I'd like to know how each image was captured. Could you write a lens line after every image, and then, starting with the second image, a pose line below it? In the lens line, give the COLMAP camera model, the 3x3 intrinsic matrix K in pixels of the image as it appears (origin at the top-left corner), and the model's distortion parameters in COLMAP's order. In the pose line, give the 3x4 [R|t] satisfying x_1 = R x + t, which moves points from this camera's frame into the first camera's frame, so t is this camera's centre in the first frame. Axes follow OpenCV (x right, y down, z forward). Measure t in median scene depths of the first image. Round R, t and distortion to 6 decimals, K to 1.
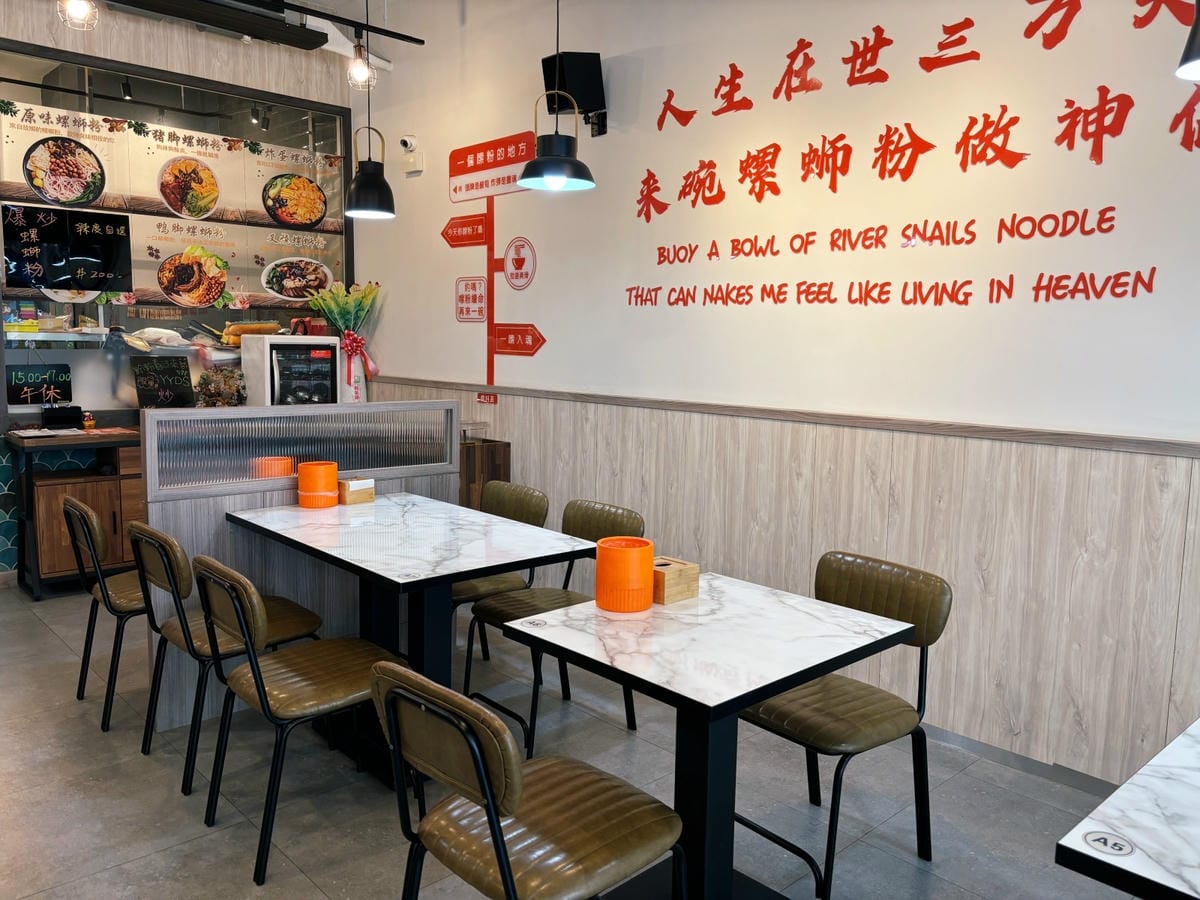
lens RADIAL K [[901.8, 0, 603.0], [0, 901.8, 456.8], [0, 0, 1]] dist [0.053760, -0.061674]
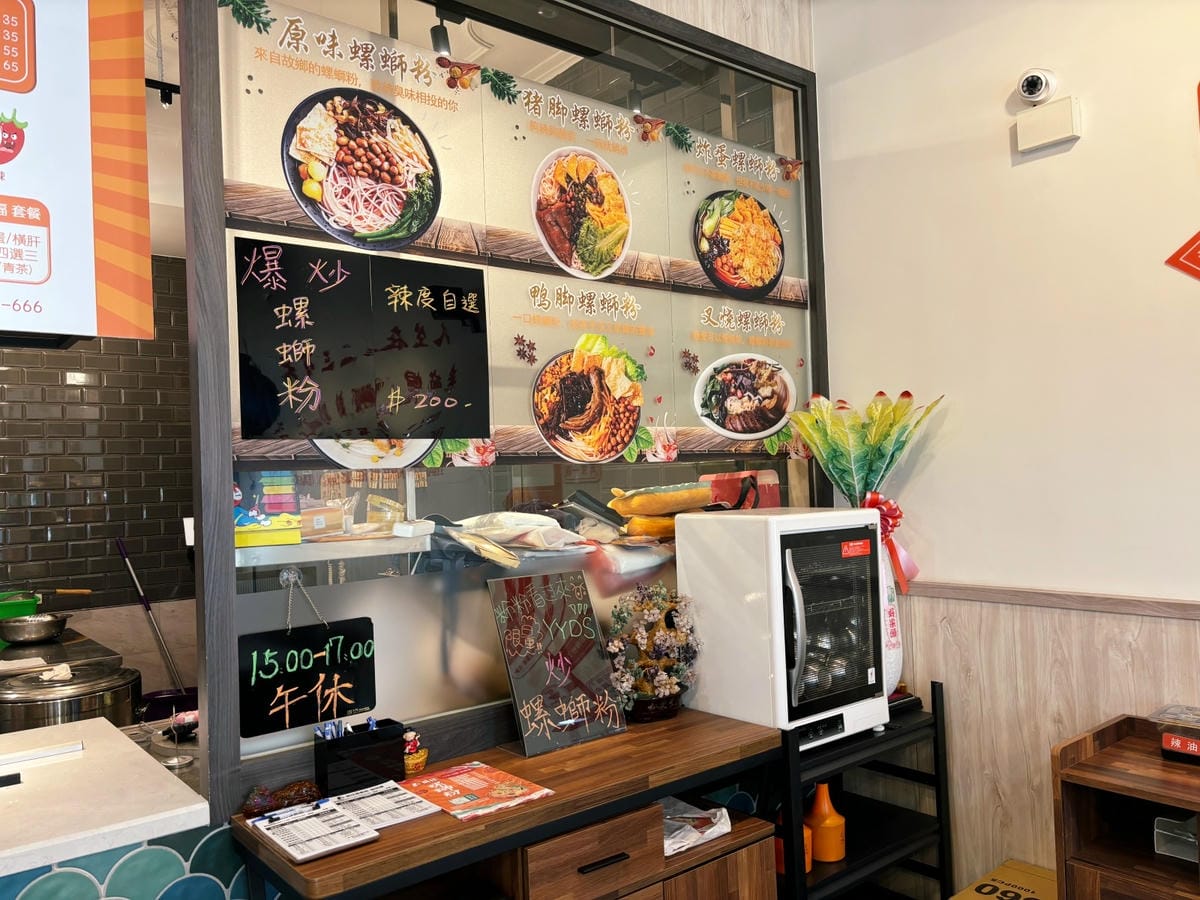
lens RADIAL K [[931.3, 0, 601.2], [0, 931.3, 471.0], [0, 0, 1]] dist [0.058700, -0.068017]
pose [[0.995736, -0.057153, -0.072408, -0.440610], [0.046603, 0.989078, -0.139829, -0.101062], [0.079609, 0.135858, 0.987525, 0.572332]]
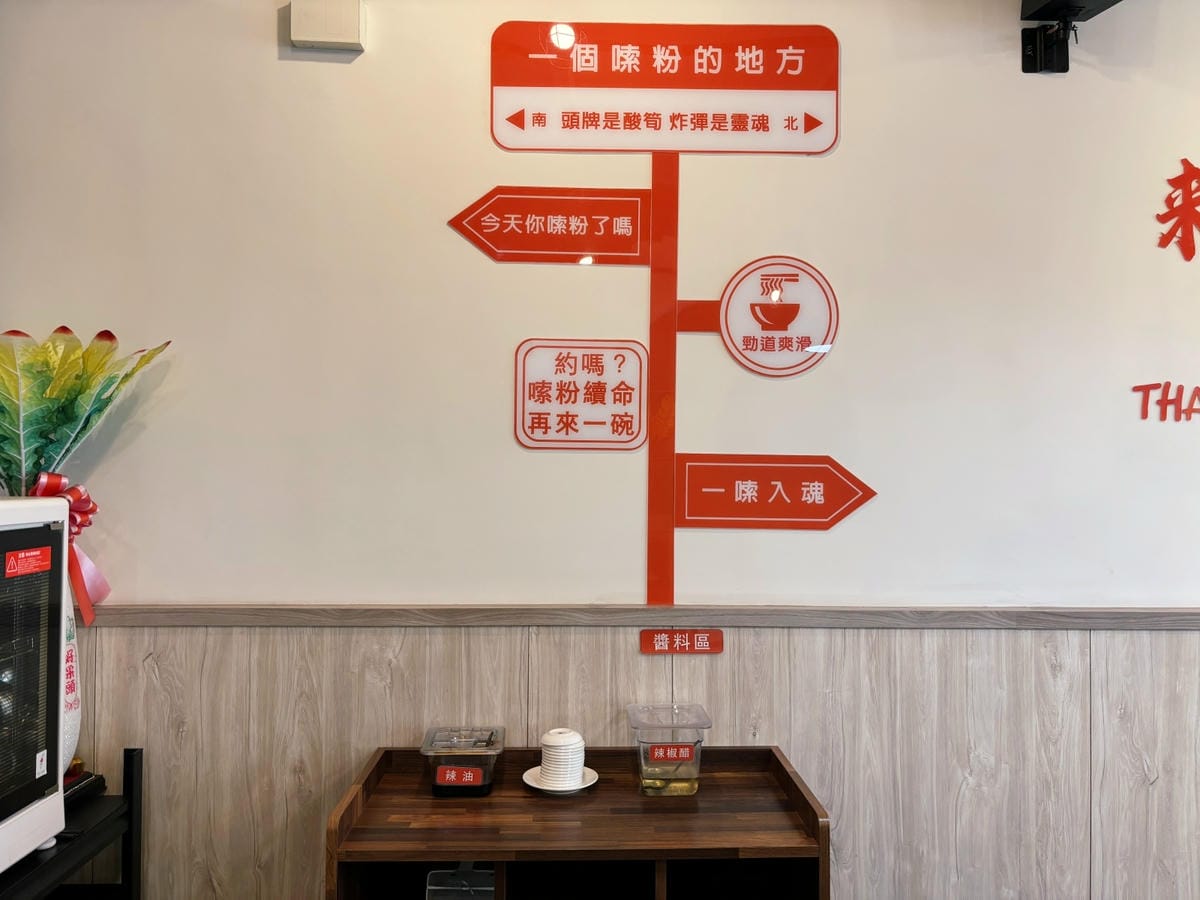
lens RADIAL K [[901.8, 0, 603.0], [0, 901.8, 456.8], [0, 0, 1]] dist [0.053760, -0.061674]
pose [[0.665571, -0.002303, 0.746331, -0.442116], [0.102141, 0.990867, -0.088031, -0.112437], [-0.739312, 0.134822, 0.659727, 0.745572]]
